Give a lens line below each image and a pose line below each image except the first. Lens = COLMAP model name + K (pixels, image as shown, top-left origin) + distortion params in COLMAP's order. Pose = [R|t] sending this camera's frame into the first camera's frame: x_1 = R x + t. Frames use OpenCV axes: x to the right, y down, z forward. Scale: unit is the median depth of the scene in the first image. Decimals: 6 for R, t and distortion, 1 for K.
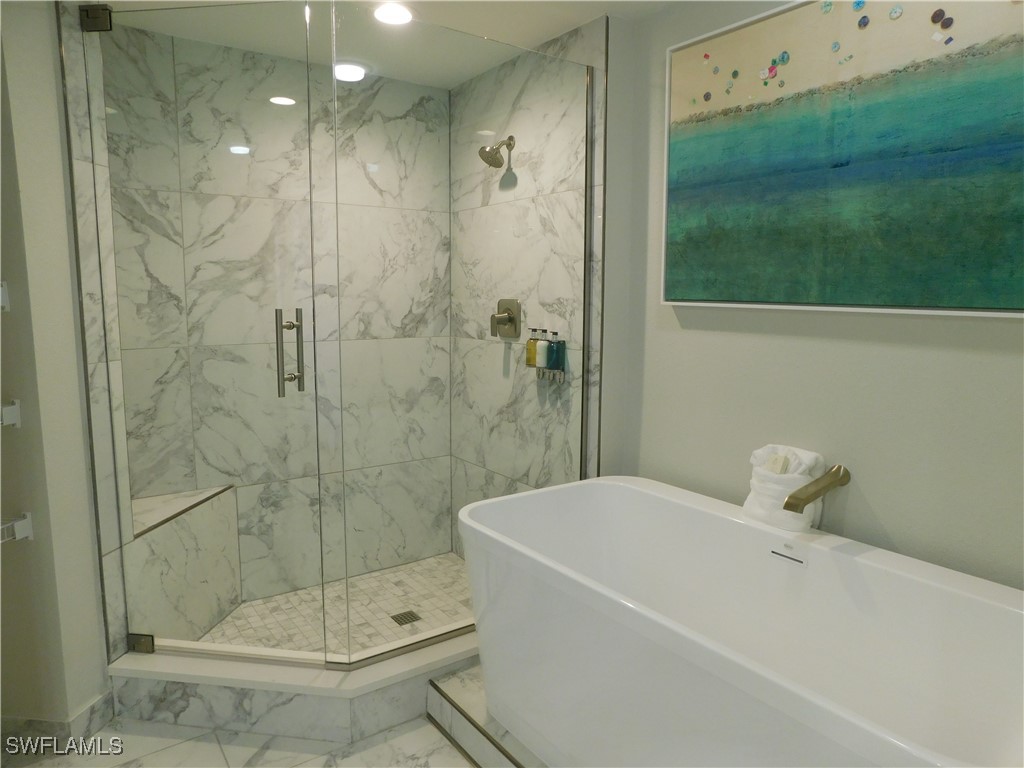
lens RADIAL K [[678.5, 0, 516.0], [0, 678.5, 372.2], [0, 0, 1]] dist [-0.069538, 0.059717]
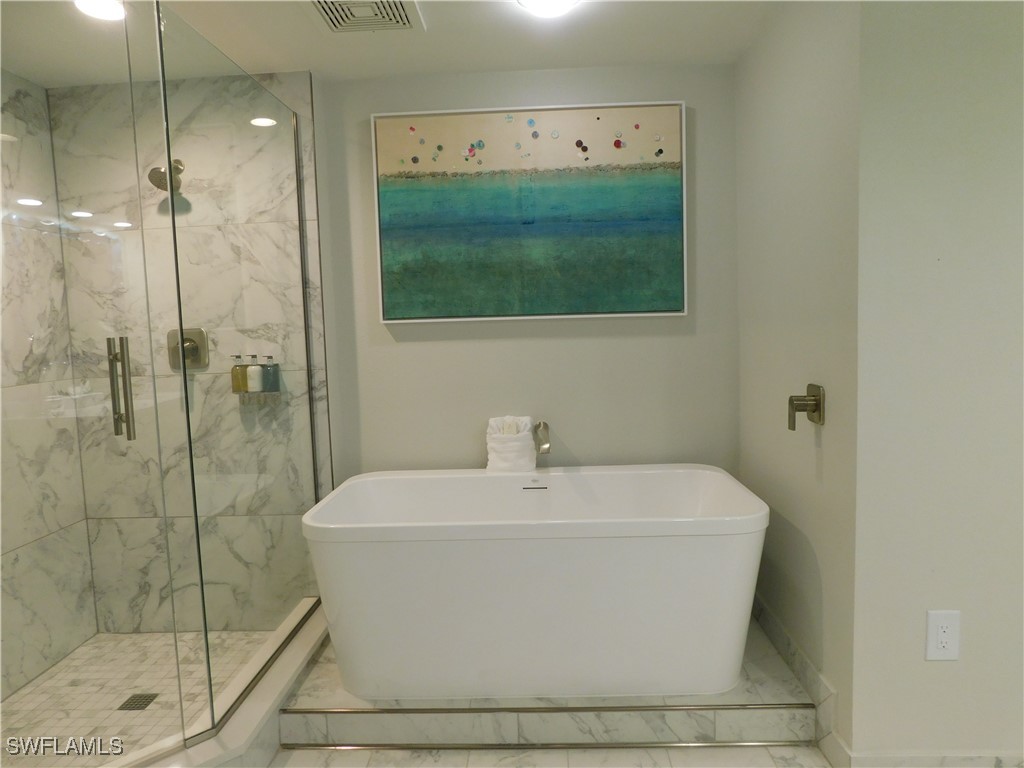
lens RADIAL K [[678.5, 0, 516.0], [0, 678.5, 372.2], [0, 0, 1]] dist [-0.069538, 0.059717]
pose [[0.618774, -0.091398, 0.780234, -0.534236], [0.131433, 0.991254, 0.011883, 0.002885], [-0.774496, 0.095196, 0.625375, 0.064100]]
